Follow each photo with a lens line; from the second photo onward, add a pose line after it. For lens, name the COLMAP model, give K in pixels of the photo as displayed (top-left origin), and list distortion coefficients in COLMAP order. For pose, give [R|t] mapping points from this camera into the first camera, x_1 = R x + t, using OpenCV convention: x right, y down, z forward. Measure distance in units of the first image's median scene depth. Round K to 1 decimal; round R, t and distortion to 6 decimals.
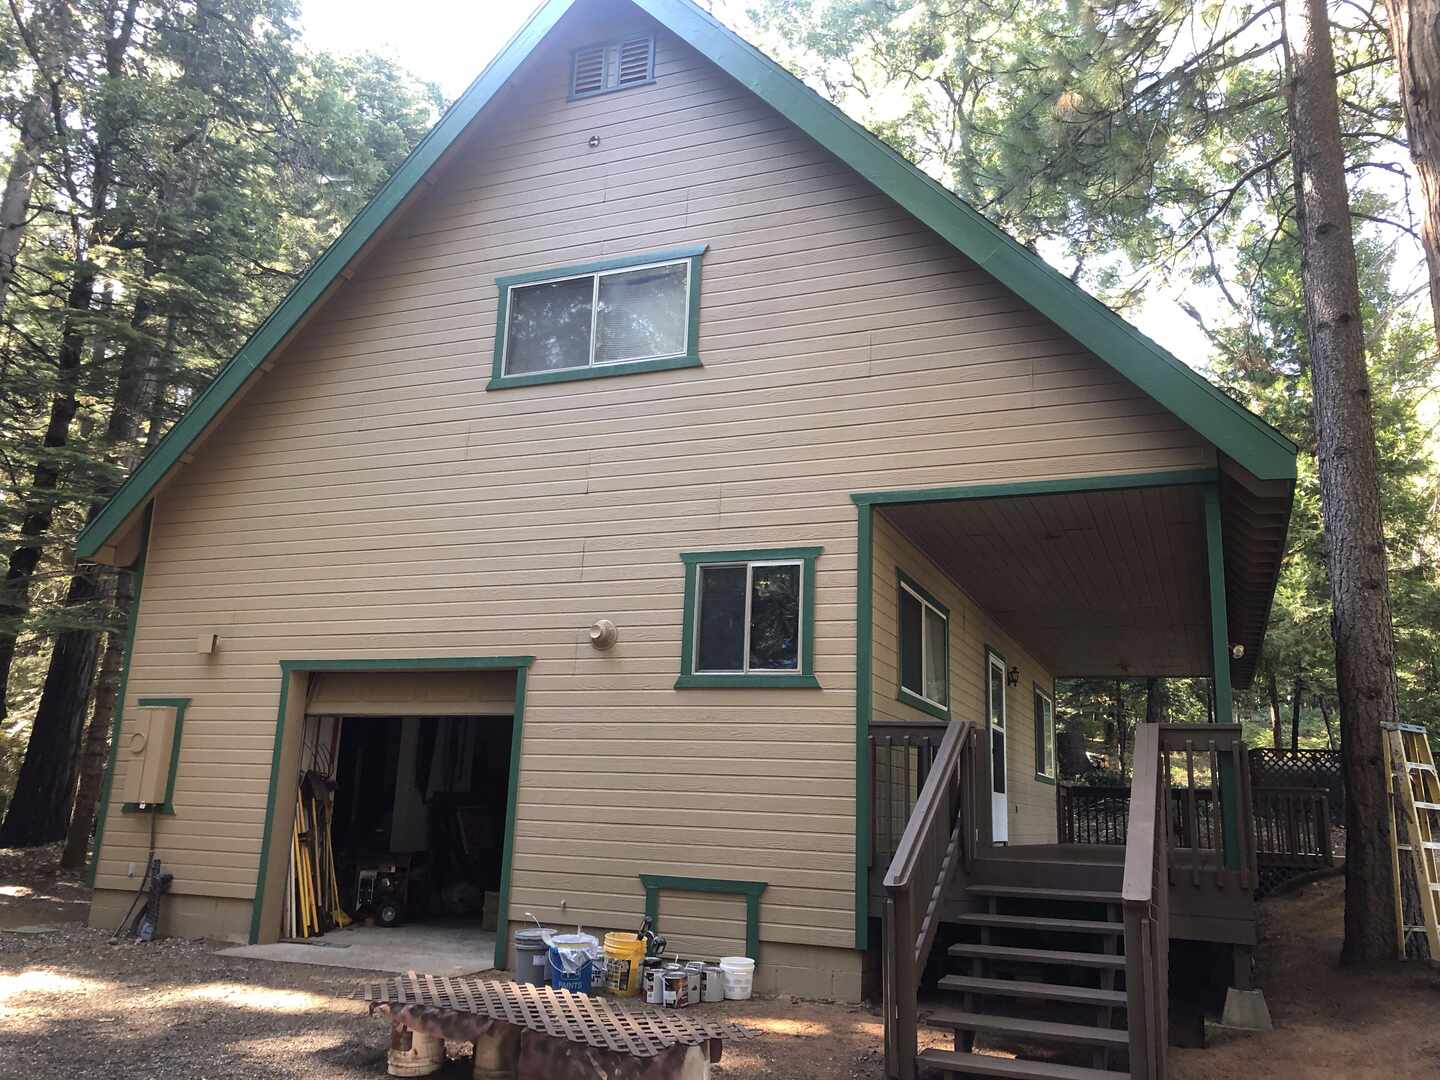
lens RADIAL K [[1176.3, 0, 718.7], [0, 1176.3, 538.3], [0, 0, 1]] dist [0.004953, 0.025926]
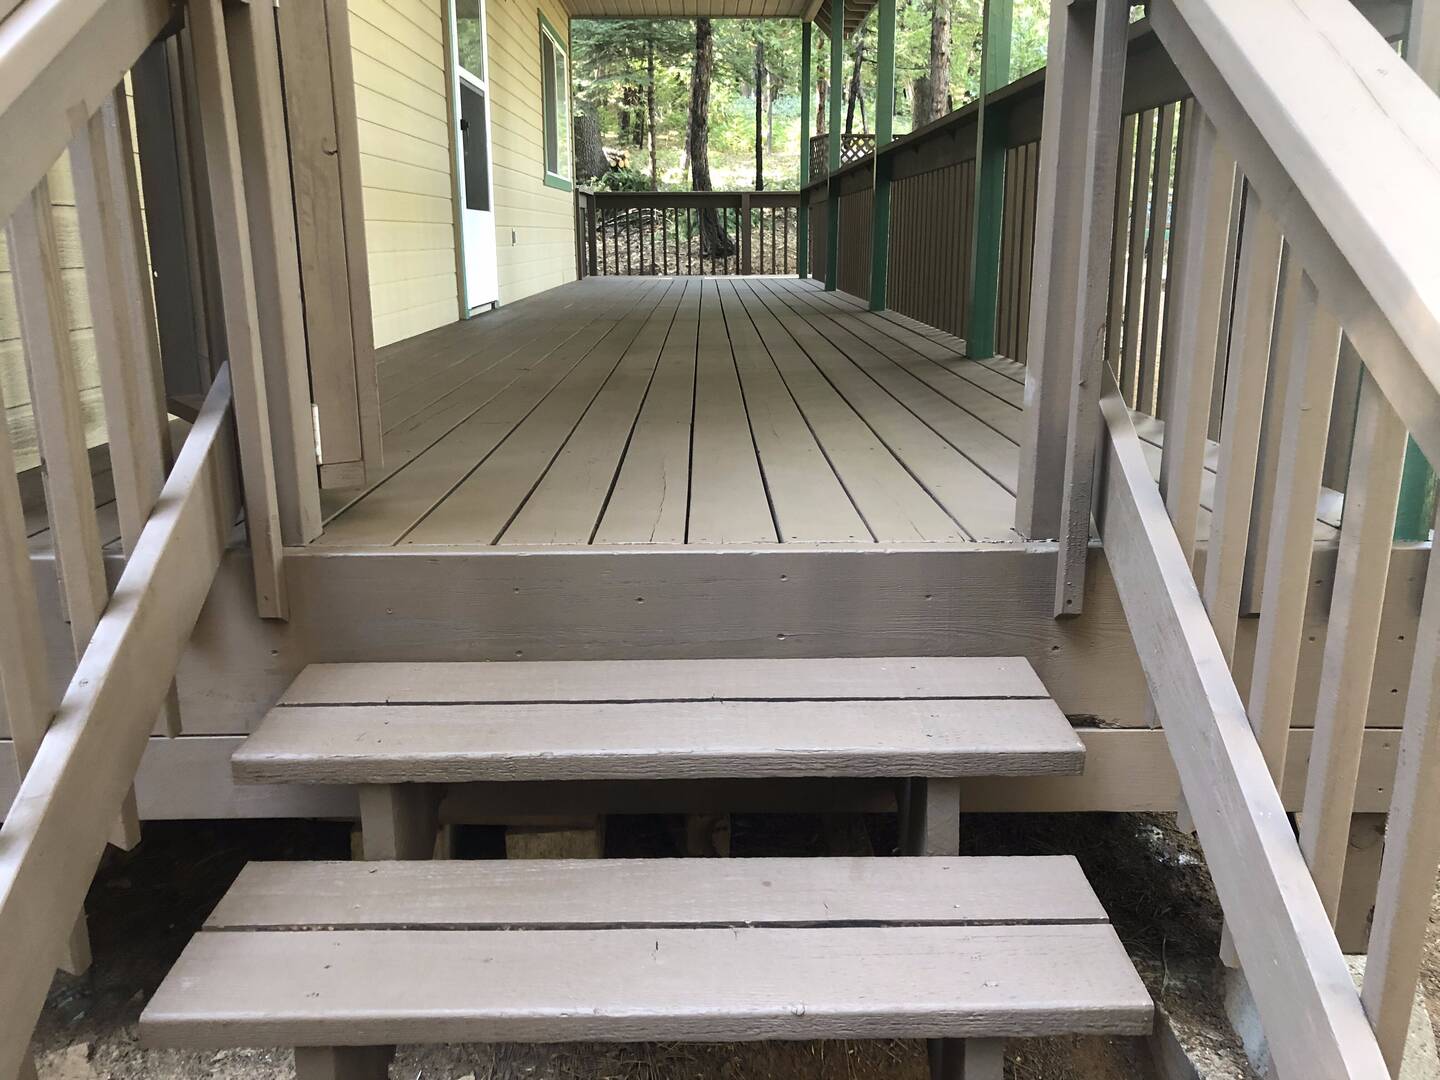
lens RADIAL K [[1176.3, 0, 718.0], [0, 1176.3, 536.9], [0, 0, 1]] dist [0.004953, 0.025926]
pose [[0.919415, -0.137673, 0.368405, 0.089140], [-0.051923, 0.886038, 0.460696, 0.070919], [-0.389846, -0.442699, 0.807488, 0.341640]]
